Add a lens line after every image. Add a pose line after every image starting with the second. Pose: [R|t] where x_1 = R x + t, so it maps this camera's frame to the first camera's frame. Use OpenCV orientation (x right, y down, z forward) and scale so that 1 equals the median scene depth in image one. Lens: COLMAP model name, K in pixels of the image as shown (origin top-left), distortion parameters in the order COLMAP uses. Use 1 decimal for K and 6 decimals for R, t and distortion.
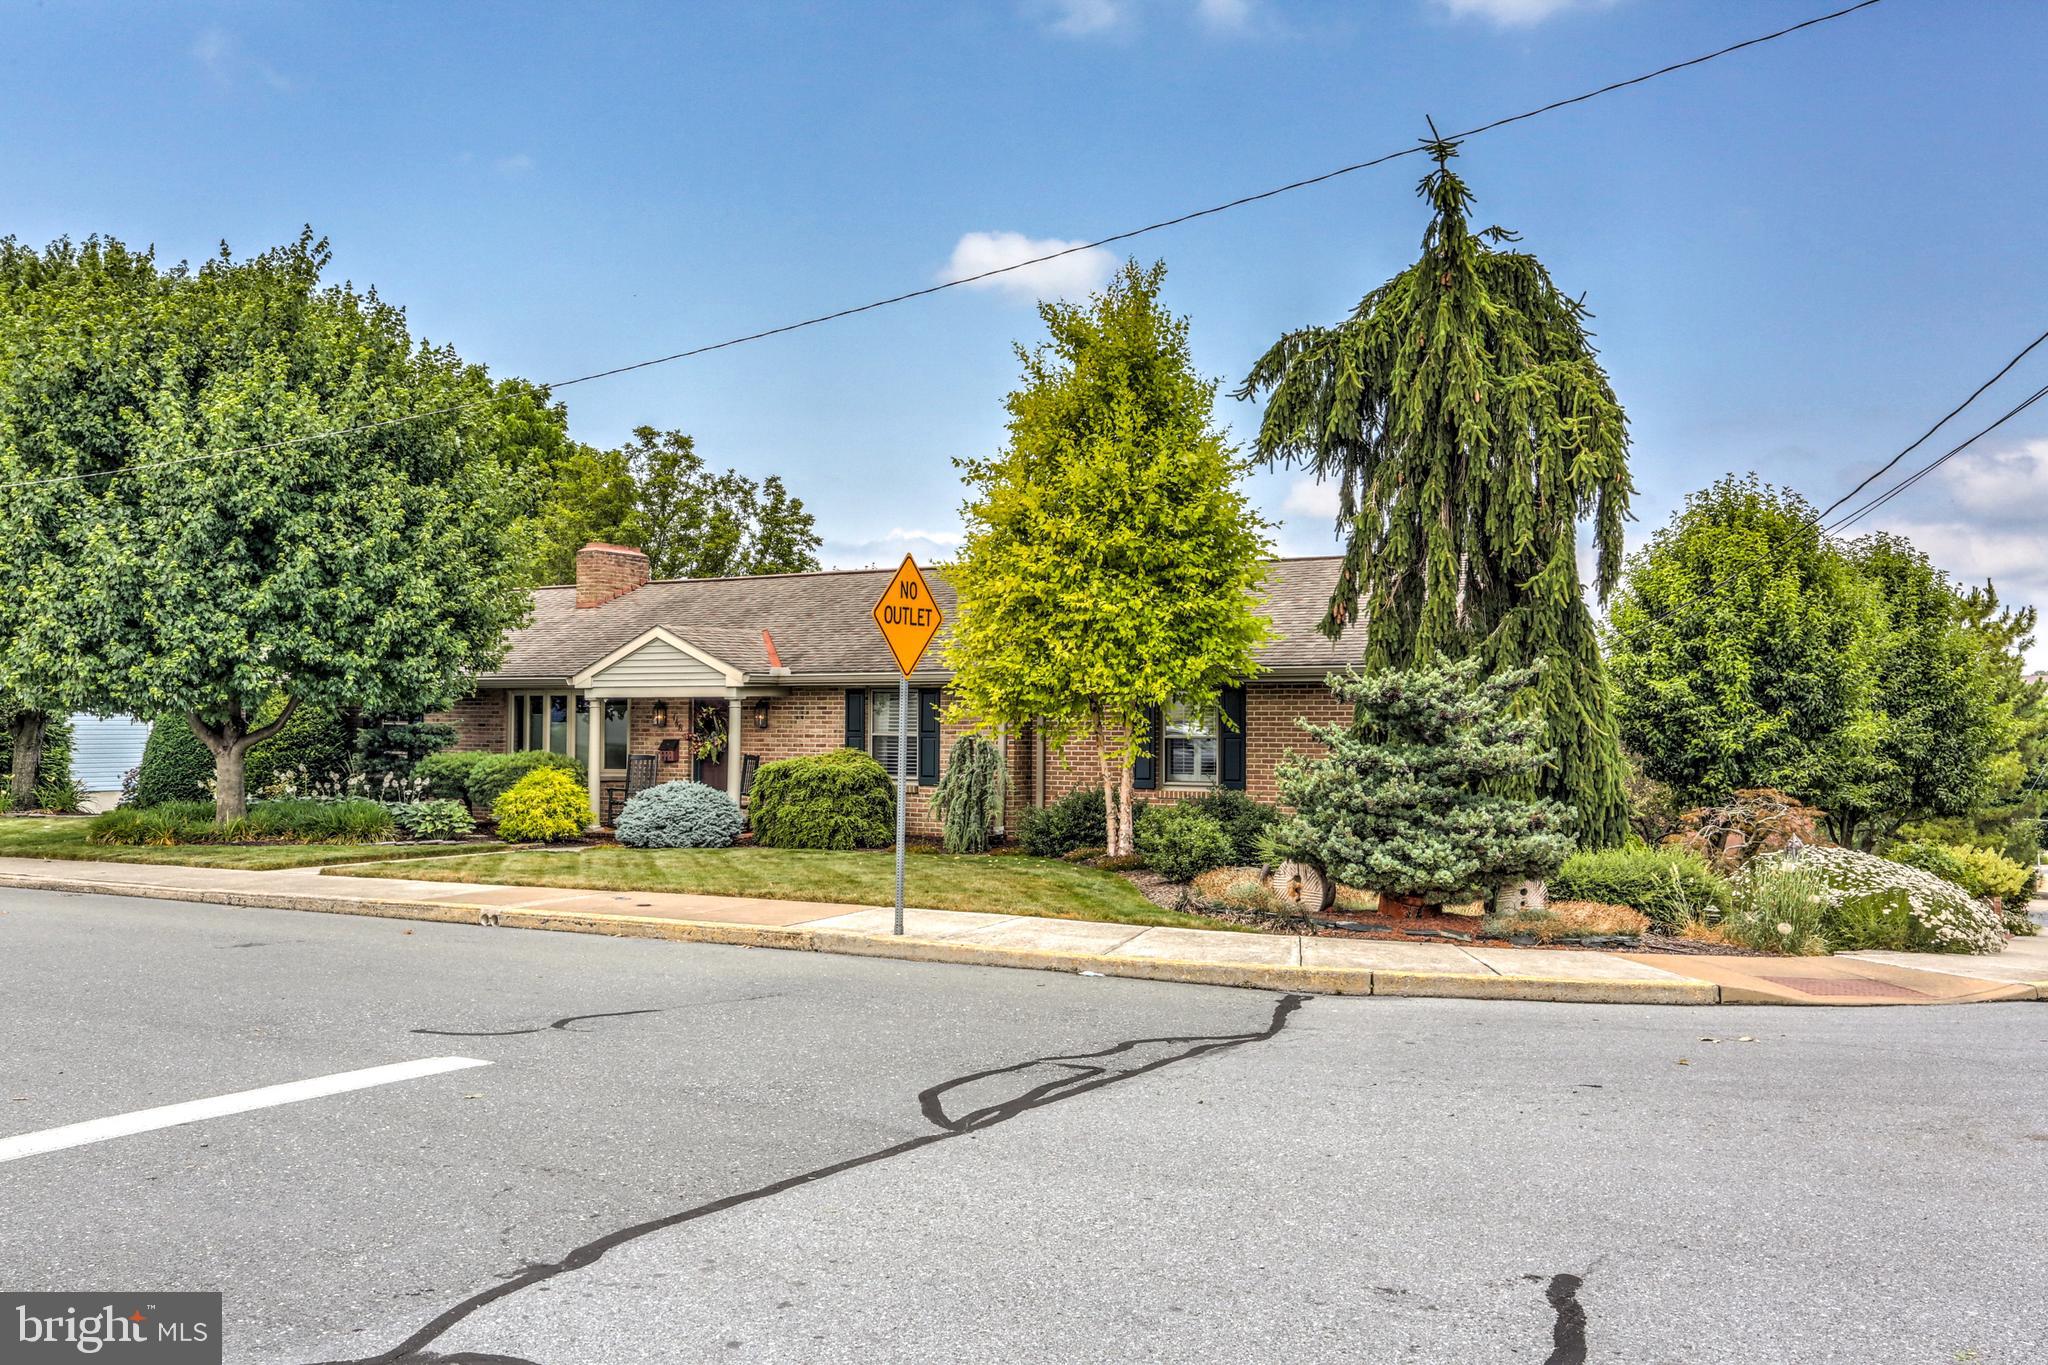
lens RADIAL K [[1779.9, 0, 1024.0], [0, 1779.9, 682.5], [0, 0, 1]] dist [-0.006830, -0.107997]
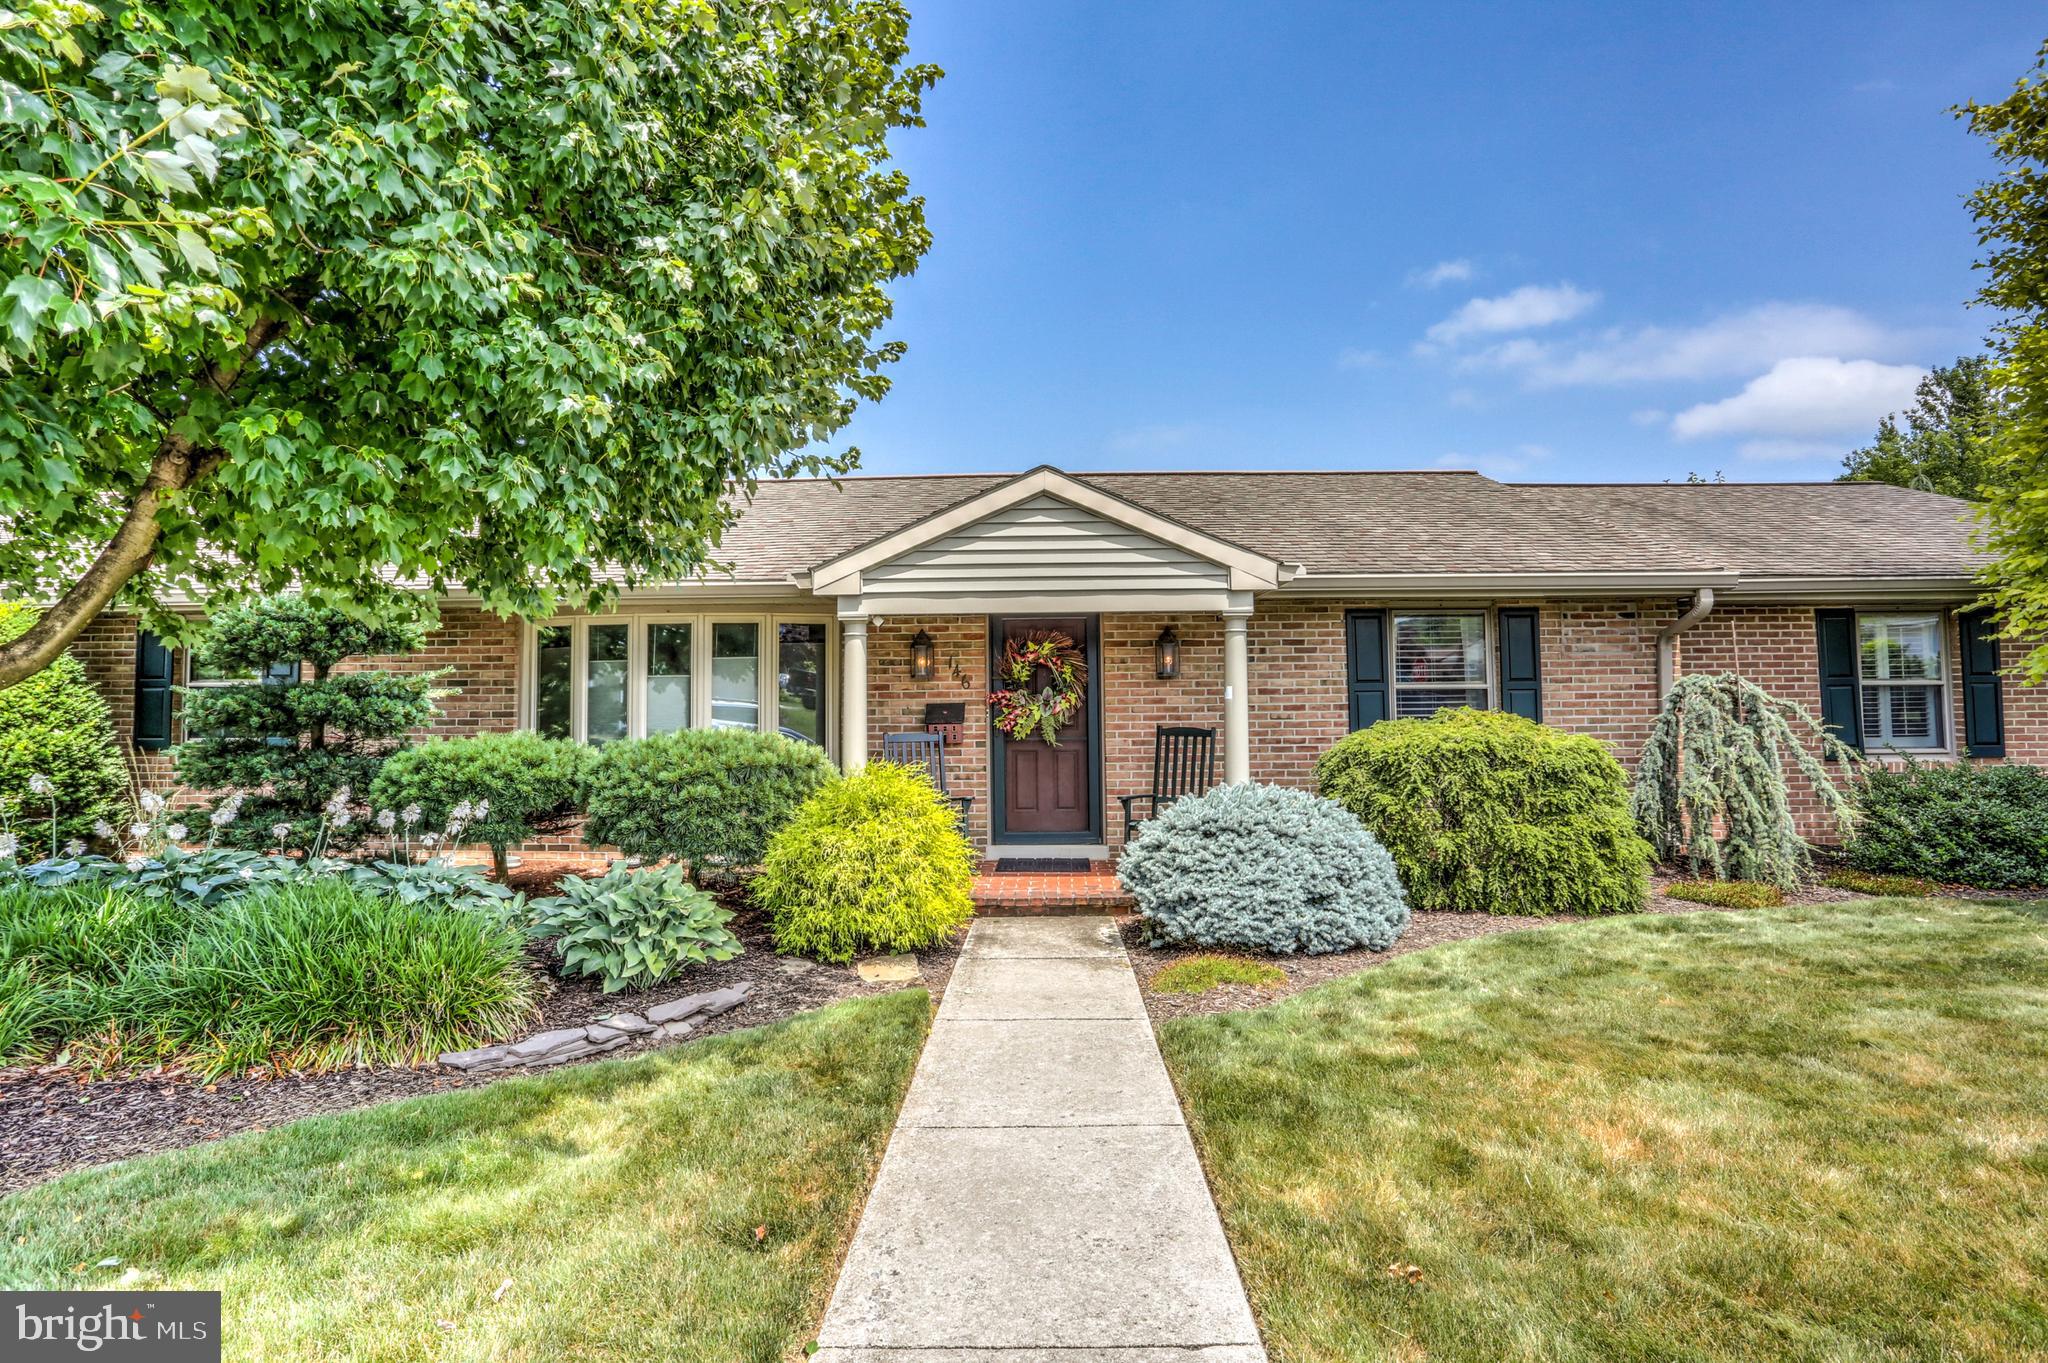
lens RADIAL K [[993.5, 0, 1023.4], [0, 993.5, 674.7], [0, 0, 1]] dist [-0.075038, 0.028029]
pose [[0.861819, 0.008497, 0.507145, -0.439414], [0.000013, 0.999859, -0.016775, 0.037511], [-0.507216, 0.014464, 0.861697, 0.958759]]
